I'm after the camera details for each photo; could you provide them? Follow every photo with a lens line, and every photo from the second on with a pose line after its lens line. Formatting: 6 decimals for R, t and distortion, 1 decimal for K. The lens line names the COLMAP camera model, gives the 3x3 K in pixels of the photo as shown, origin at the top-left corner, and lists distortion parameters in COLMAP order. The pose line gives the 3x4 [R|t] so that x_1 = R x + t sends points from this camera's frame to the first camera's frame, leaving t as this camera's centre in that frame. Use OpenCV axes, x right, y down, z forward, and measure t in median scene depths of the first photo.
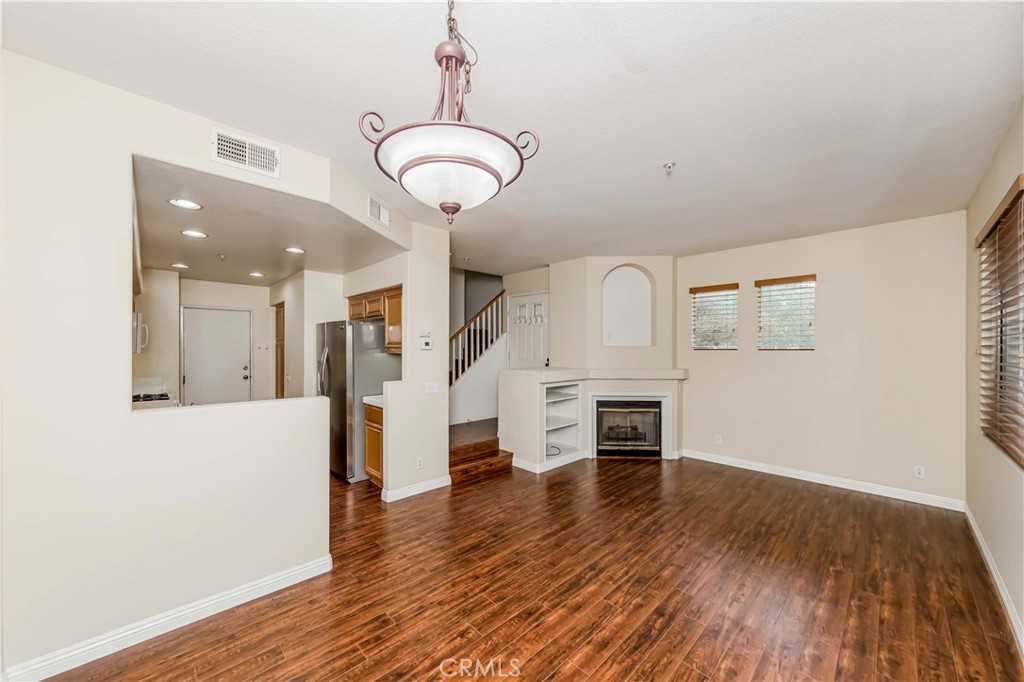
lens RADIAL K [[378.8, 0, 493.6], [0, 378.8, 344.9], [0, 0, 1]] dist [-0.000077, 0.000164]
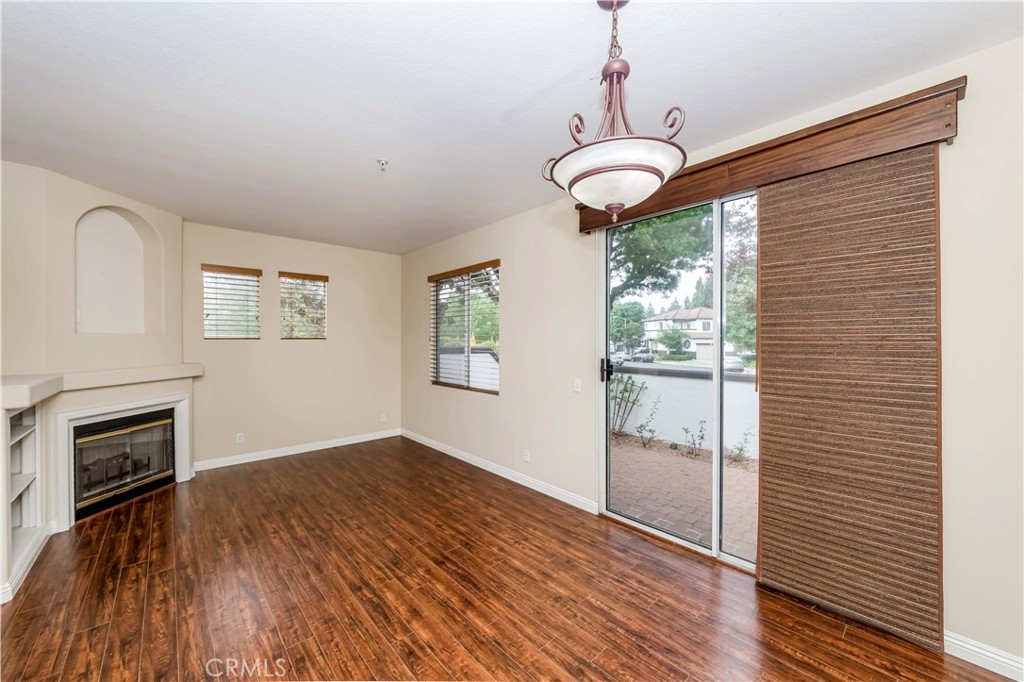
lens RADIAL K [[387.9, 0, 512.0], [0, 387.9, 341.0], [0, 0, 1]] dist [-0.000971, -0.000167]
pose [[0.014662, -0.007292, 0.999866, -0.458328], [-0.007204, 0.999947, 0.007398, 0.008132], [-0.999867, -0.007311, 0.014608, 0.469825]]
